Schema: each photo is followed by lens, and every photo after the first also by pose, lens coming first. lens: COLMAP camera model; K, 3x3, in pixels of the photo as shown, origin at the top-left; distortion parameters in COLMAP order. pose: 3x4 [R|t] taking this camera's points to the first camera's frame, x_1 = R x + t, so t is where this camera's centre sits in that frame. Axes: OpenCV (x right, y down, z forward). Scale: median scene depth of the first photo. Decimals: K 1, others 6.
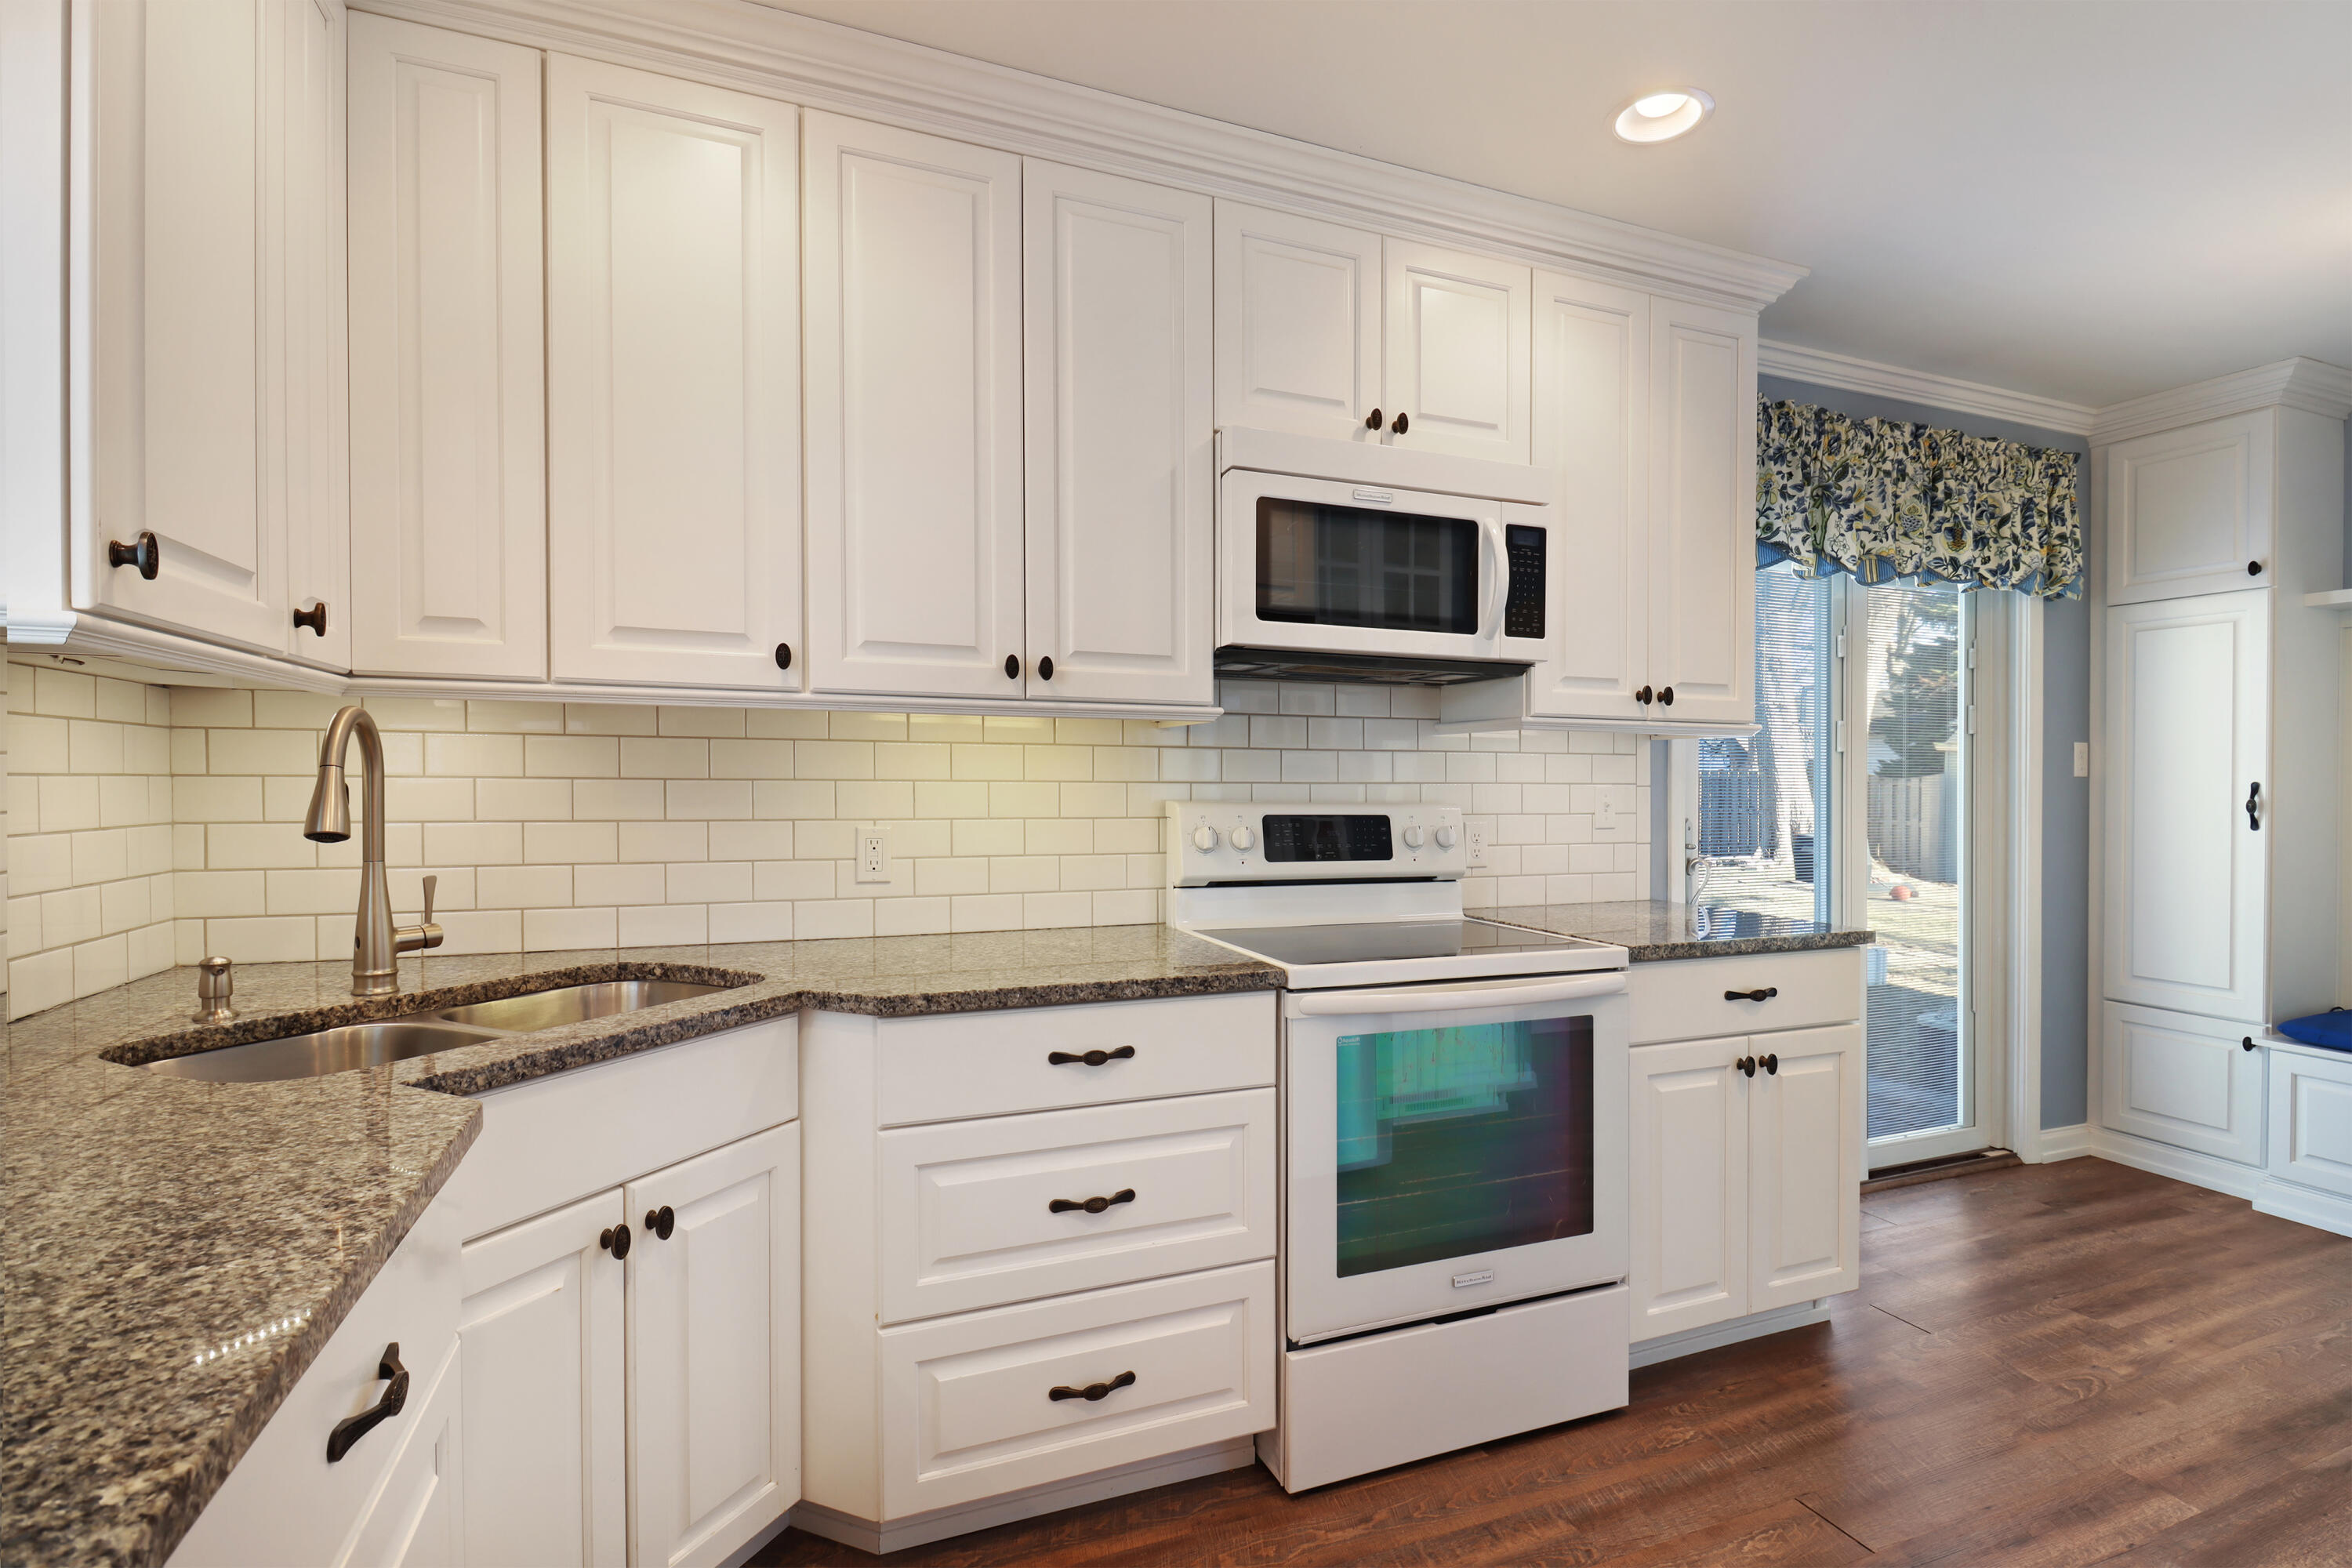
lens RADIAL K [[1115.2, 0, 1252.5], [0, 1115.2, 794.4], [0, 0, 1]] dist [0.012572, -0.003500]
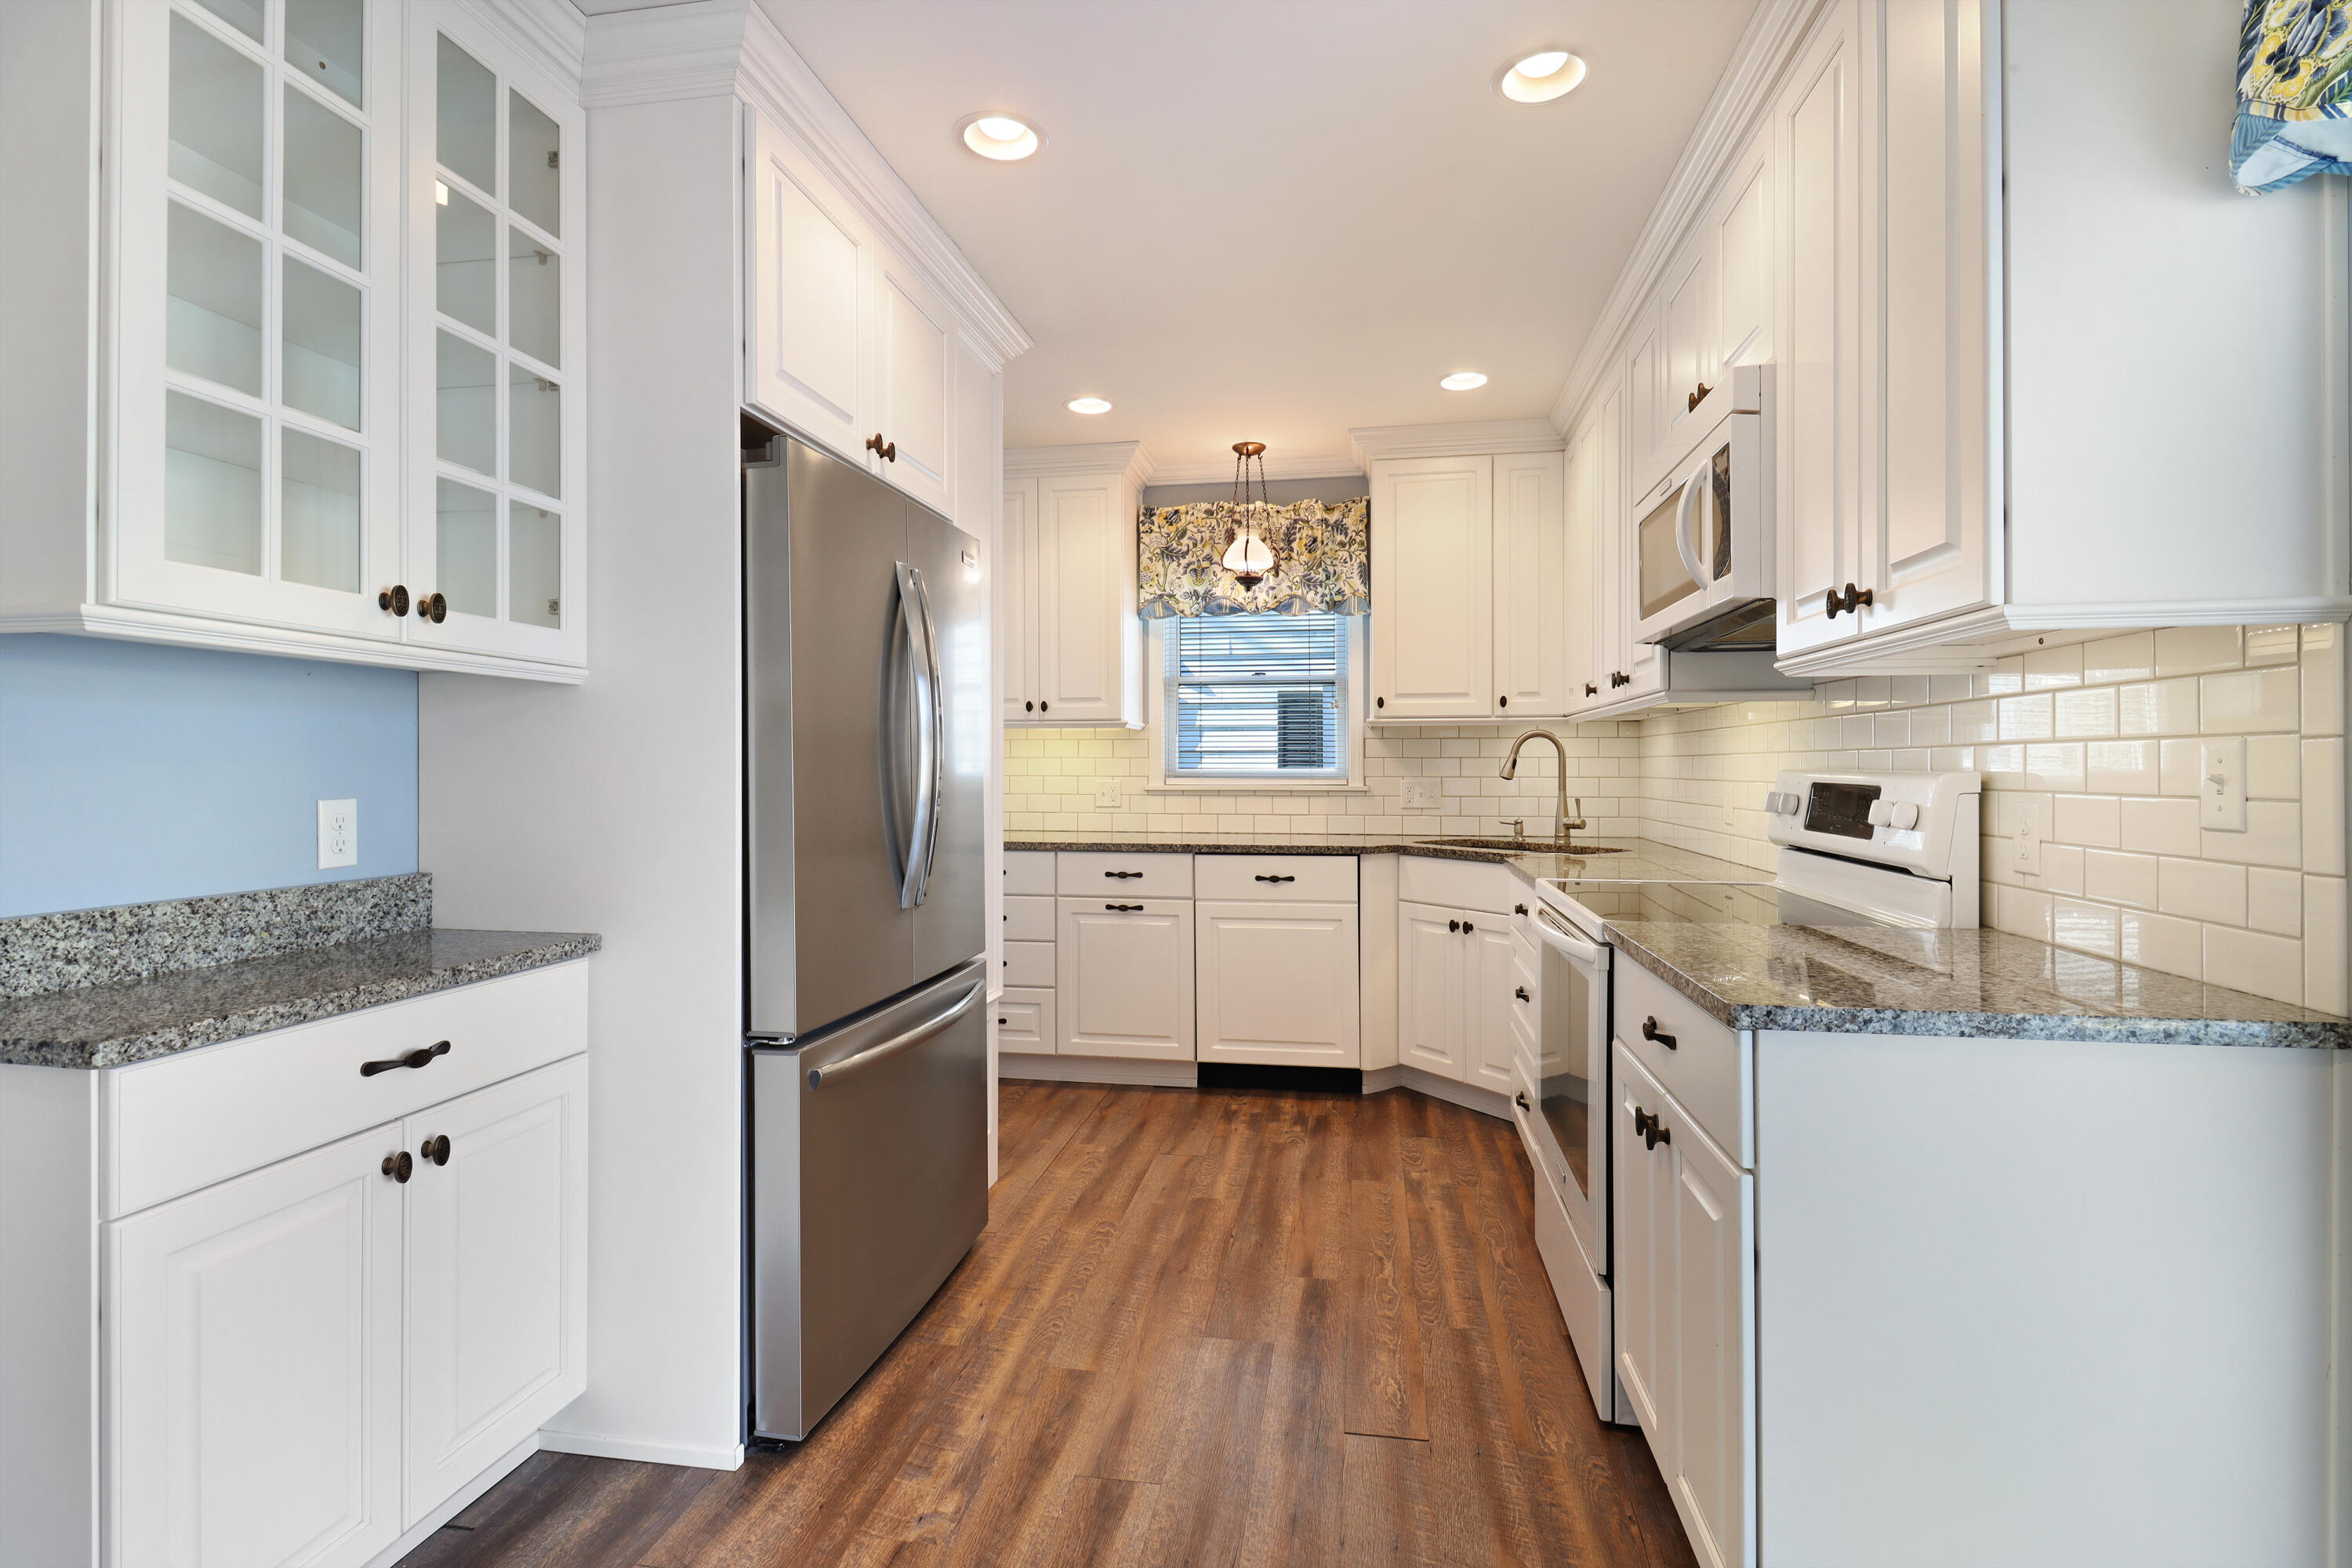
lens RADIAL K [[1115.2, 0, 1213.3], [0, 1115.2, 760.8], [0, 0, 1]] dist [0.012572, -0.003500]
pose [[-0.523873, -0.013466, -0.851690, 1.020756], [-0.018337, 0.999822, -0.004529, 0.012146], [0.851599, 0.013245, -0.524027, 0.950060]]
